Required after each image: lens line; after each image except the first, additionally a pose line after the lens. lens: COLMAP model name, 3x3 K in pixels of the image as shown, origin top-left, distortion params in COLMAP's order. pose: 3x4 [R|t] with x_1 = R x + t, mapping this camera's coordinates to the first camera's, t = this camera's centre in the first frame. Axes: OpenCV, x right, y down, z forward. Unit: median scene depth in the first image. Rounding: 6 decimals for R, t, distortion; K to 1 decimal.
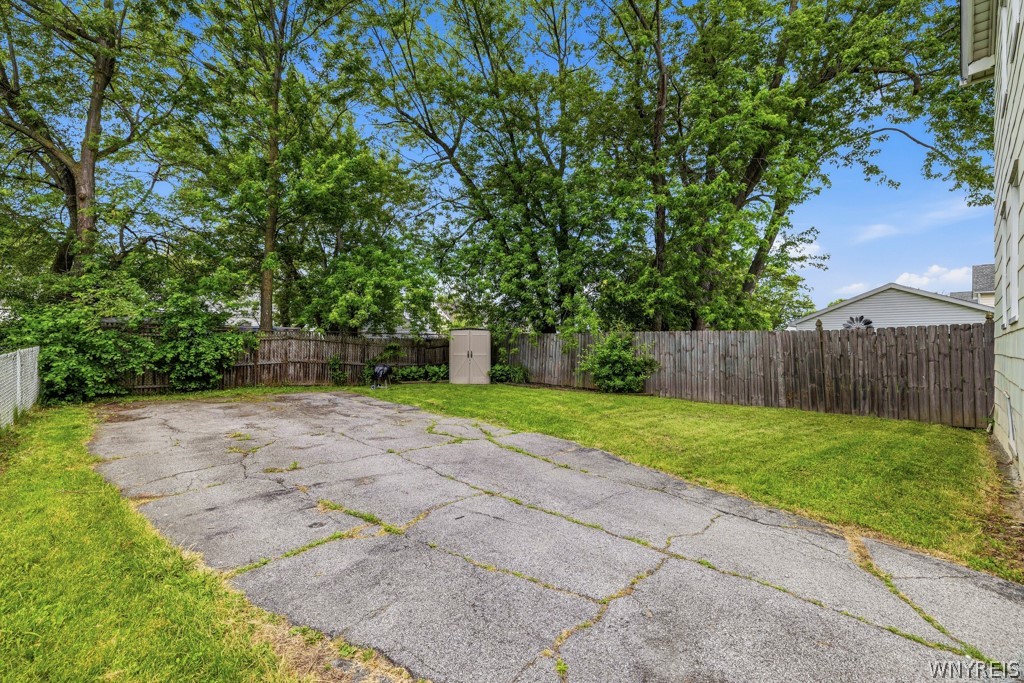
lens RADIAL K [[436.7, 0, 513.6], [0, 436.7, 340.8], [0, 0, 1]] dist [0.000441, -0.000126]
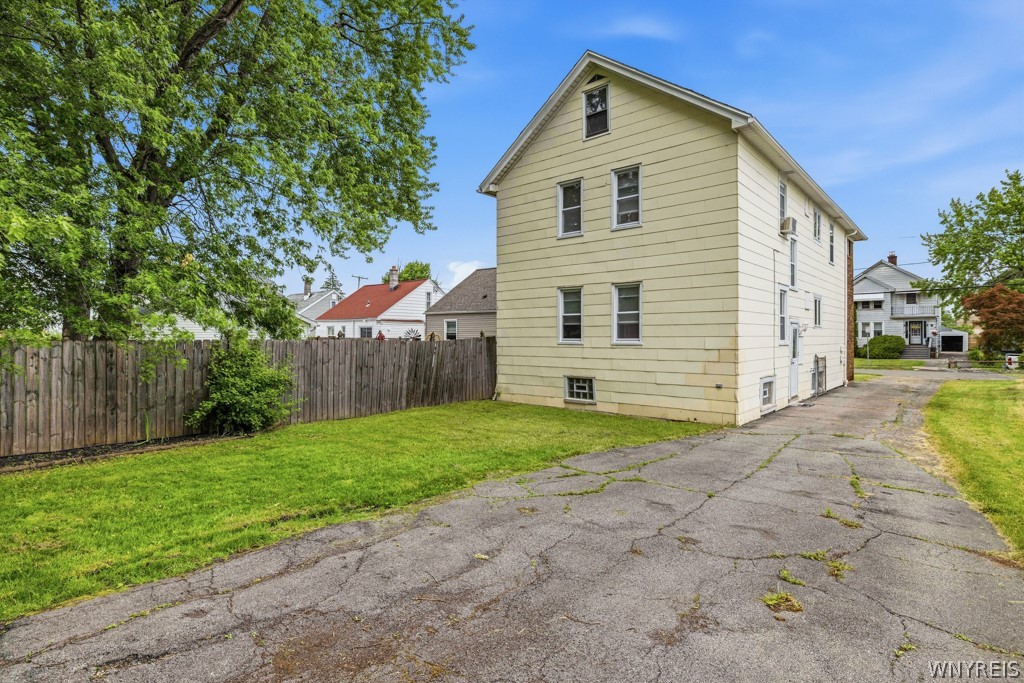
lens RADIAL K [[515.5, 0, 513.3], [0, 515.5, 337.6], [0, 0, 1]] dist [-0.001323, -0.000283]
pose [[-0.073963, -0.005017, 0.997248, -0.717915], [-0.010436, 0.999936, 0.004257, -0.038604], [-0.997206, -0.010092, -0.074010, 0.817653]]
